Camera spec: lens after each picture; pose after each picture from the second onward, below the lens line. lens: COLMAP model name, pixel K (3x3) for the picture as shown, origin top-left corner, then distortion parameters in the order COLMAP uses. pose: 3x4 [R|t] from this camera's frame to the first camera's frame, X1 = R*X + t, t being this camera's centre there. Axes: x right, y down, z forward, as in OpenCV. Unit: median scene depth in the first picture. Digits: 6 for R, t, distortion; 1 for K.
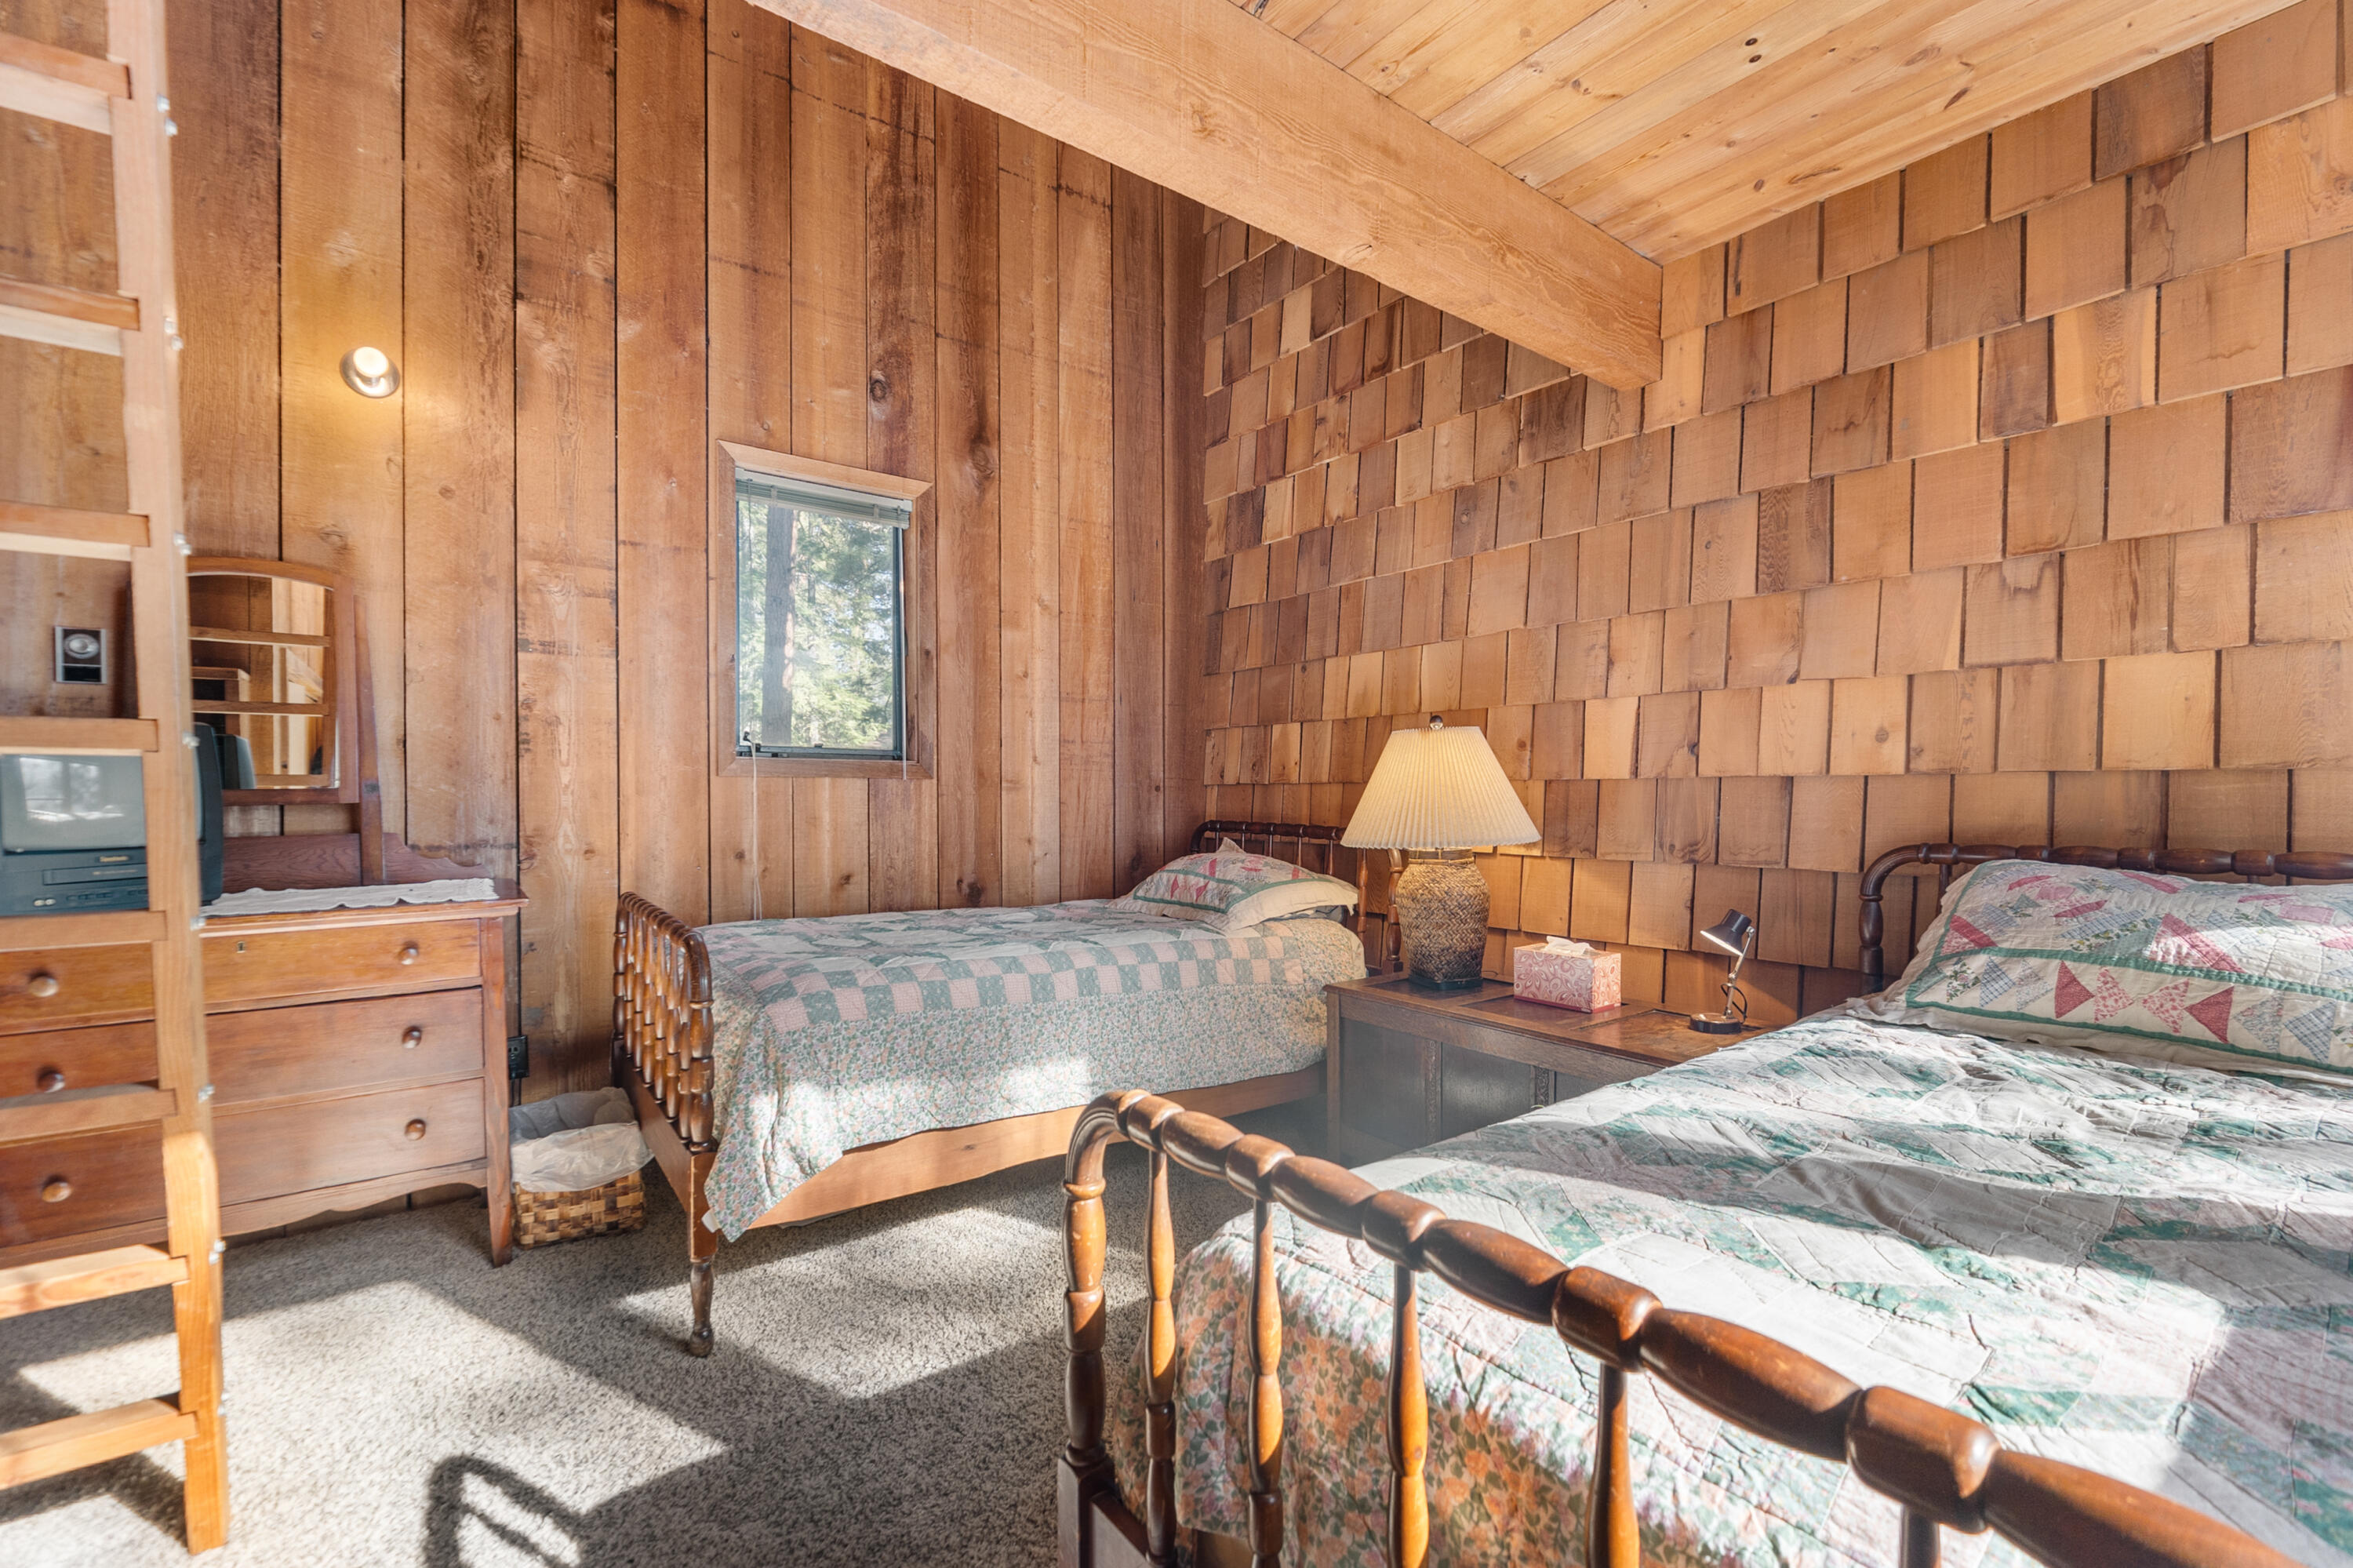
lens RADIAL K [[1023.0, 0, 1175.9], [0, 1023.0, 805.1], [0, 0, 1]] dist [-0.007119, -0.001090]
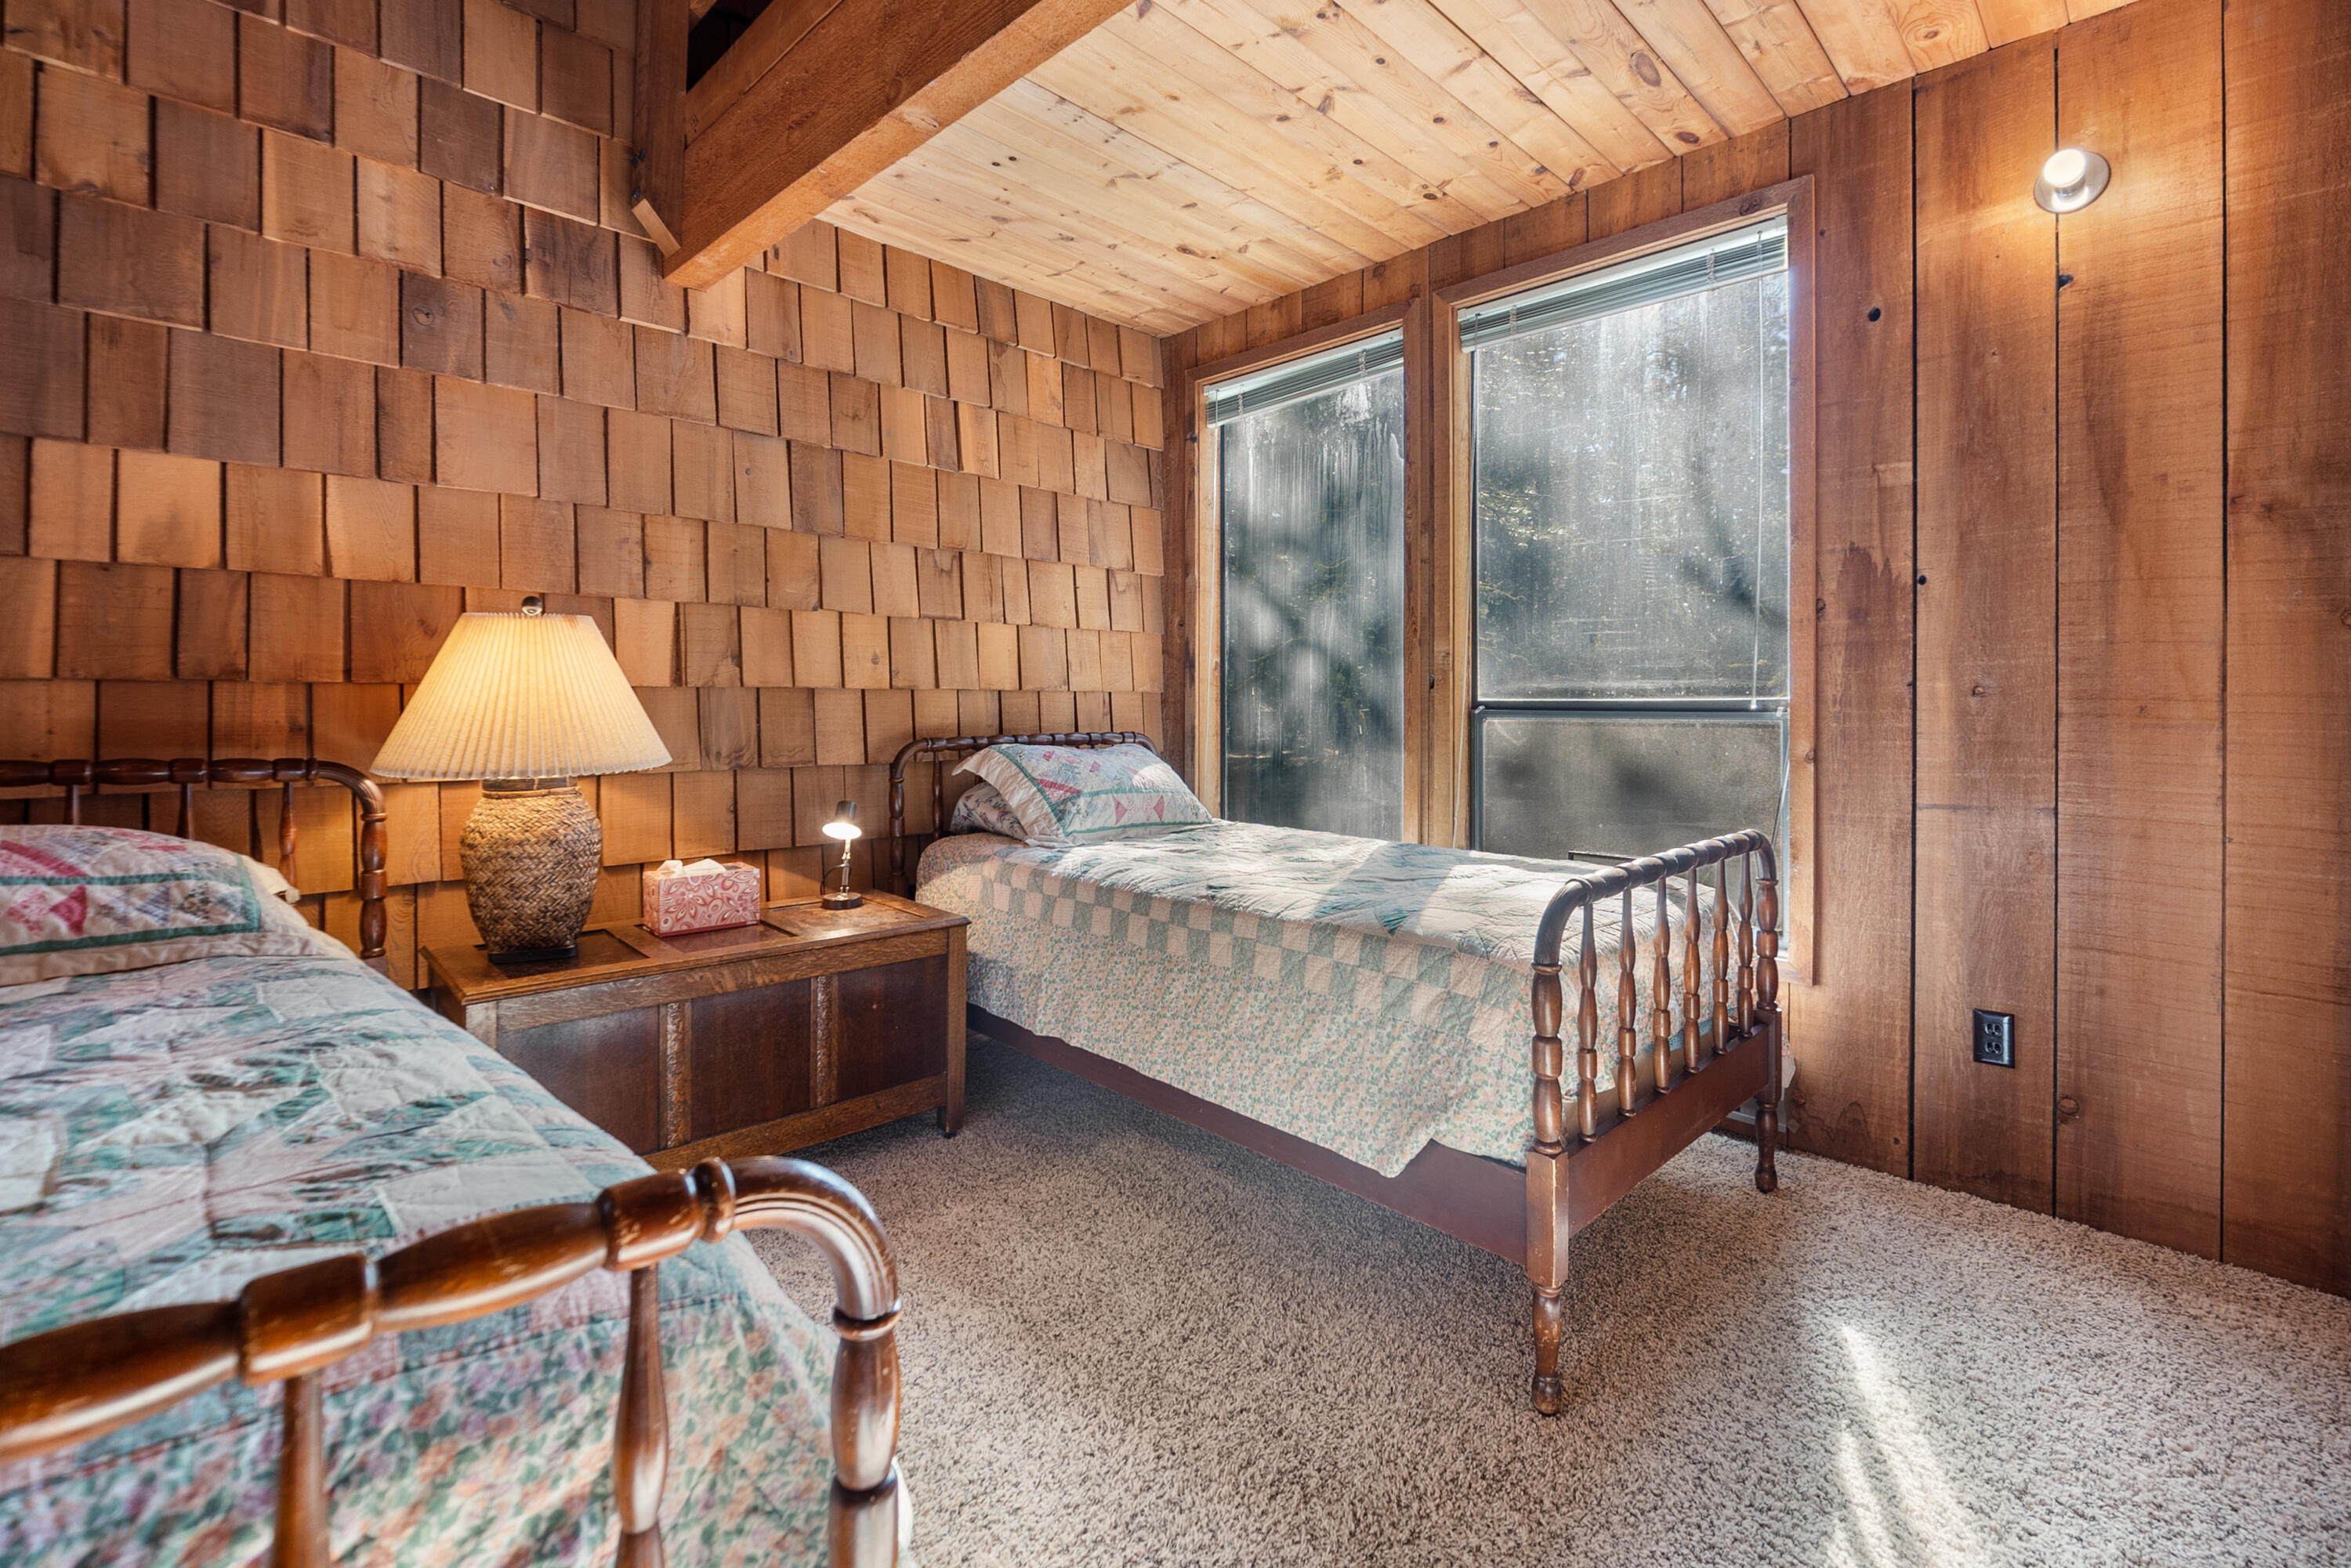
lens RADIAL K [[1022.0, 0, 1156.4], [0, 1022.0, 707.2], [0, 0, 1]] dist [-0.007119, -0.001090]
pose [[-0.124278, -0.002357, 0.992245, -0.625766], [0.008740, 0.999956, 0.003470, -0.006614], [-0.992209, 0.009103, -0.124252, 0.737658]]
